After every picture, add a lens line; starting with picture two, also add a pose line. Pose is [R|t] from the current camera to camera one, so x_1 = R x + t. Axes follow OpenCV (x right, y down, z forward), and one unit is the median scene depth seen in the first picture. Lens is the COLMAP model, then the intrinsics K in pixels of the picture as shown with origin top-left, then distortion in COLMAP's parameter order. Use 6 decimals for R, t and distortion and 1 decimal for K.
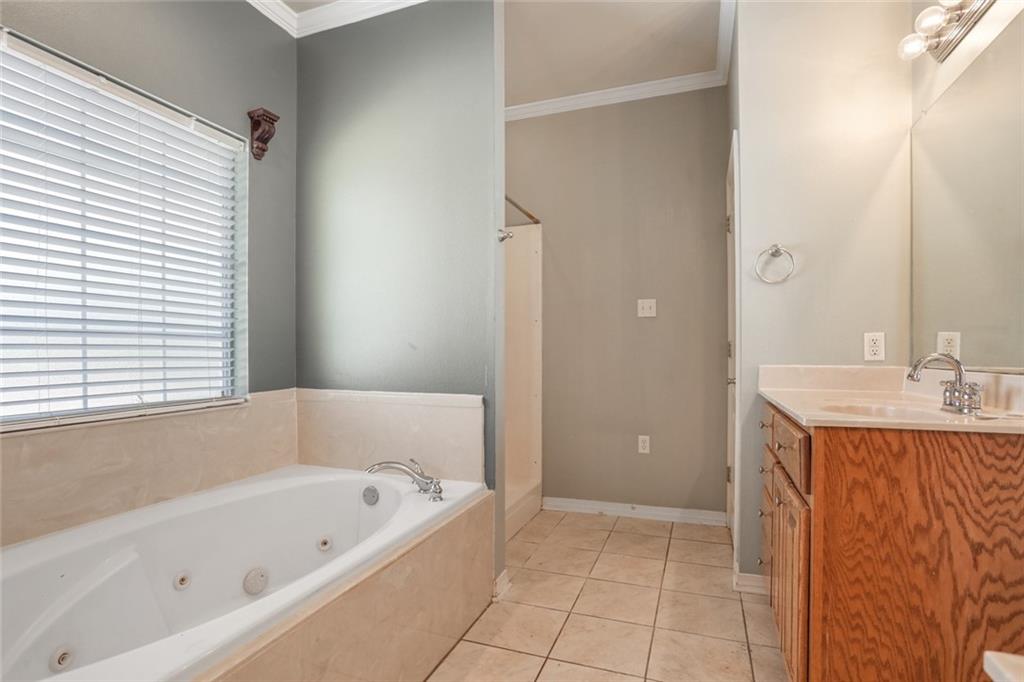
lens RADIAL K [[516.9, 0, 506.4], [0, 516.9, 351.5], [0, 0, 1]] dist [-0.071722, 0.031183]
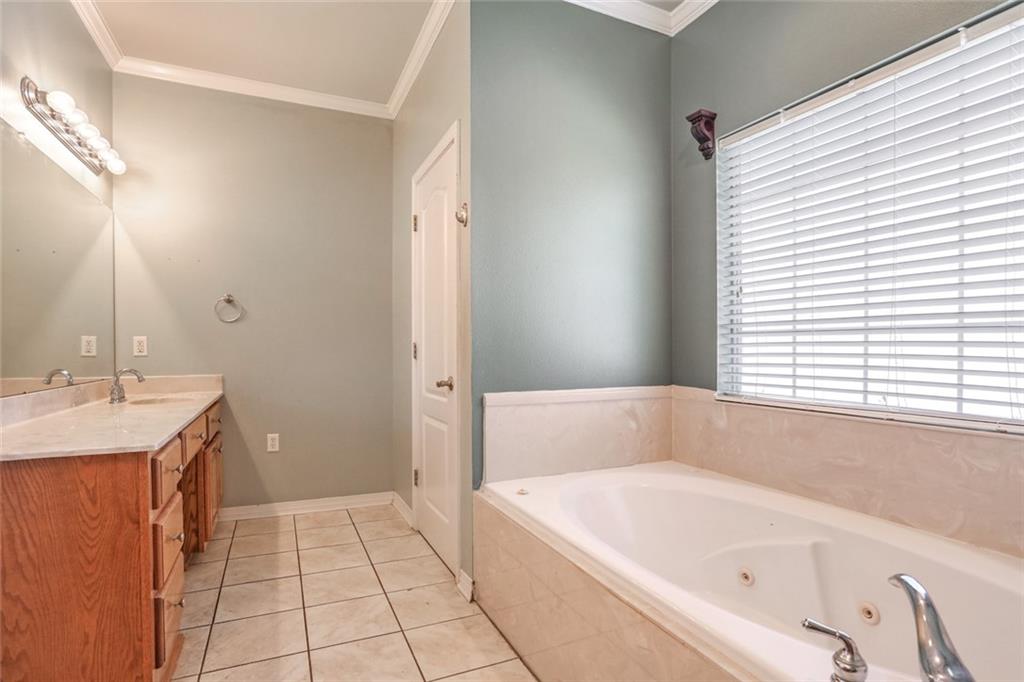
lens RADIAL K [[516.9, 0, 506.4], [0, 516.9, 351.5], [0, 0, 1]] dist [-0.071722, 0.031183]
pose [[-0.708987, 0.007343, -0.705183, 0.416641], [-0.000996, 0.999934, 0.011414, -0.004400], [0.705221, 0.008795, -0.708933, 1.215877]]
